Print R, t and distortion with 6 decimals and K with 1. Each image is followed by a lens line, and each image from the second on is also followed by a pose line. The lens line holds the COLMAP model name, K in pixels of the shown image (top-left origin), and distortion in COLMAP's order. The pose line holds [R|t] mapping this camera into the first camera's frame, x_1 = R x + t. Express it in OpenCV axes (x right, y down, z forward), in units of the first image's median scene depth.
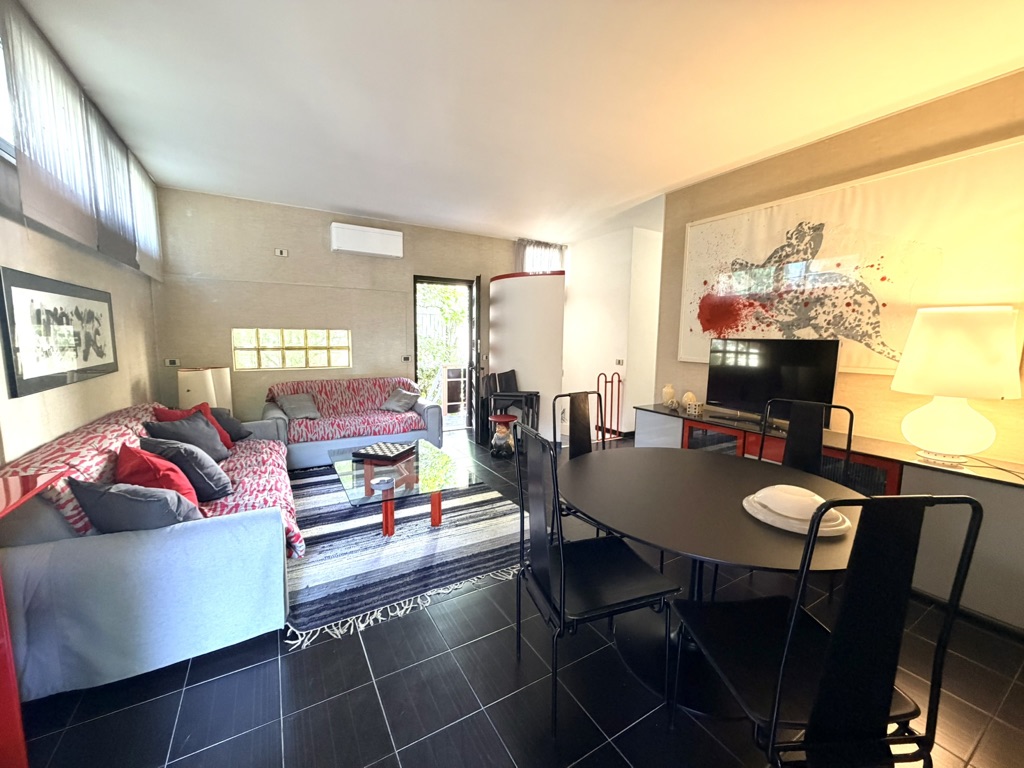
lens RADIAL K [[407.3, 0, 511.6], [0, 407.3, 385.6], [0, 0, 1]] dist [0.001730, -0.000082]
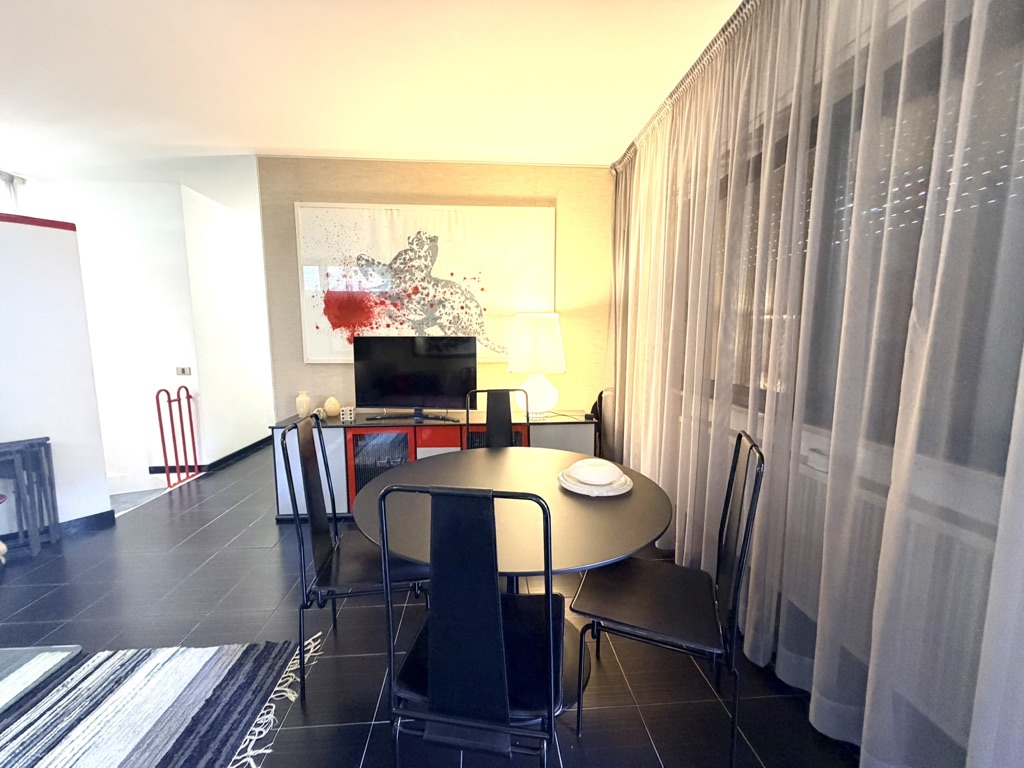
lens RADIAL K [[407.3, 0, 509.5], [0, 407.3, 384.8], [0, 0, 1]] dist [0.001730, -0.000082]
pose [[0.451127, -0.117141, 0.884739, -0.193330], [0.113063, 0.990863, 0.073541, -0.036321], [-0.885269, 0.066855, 0.460249, 0.276677]]
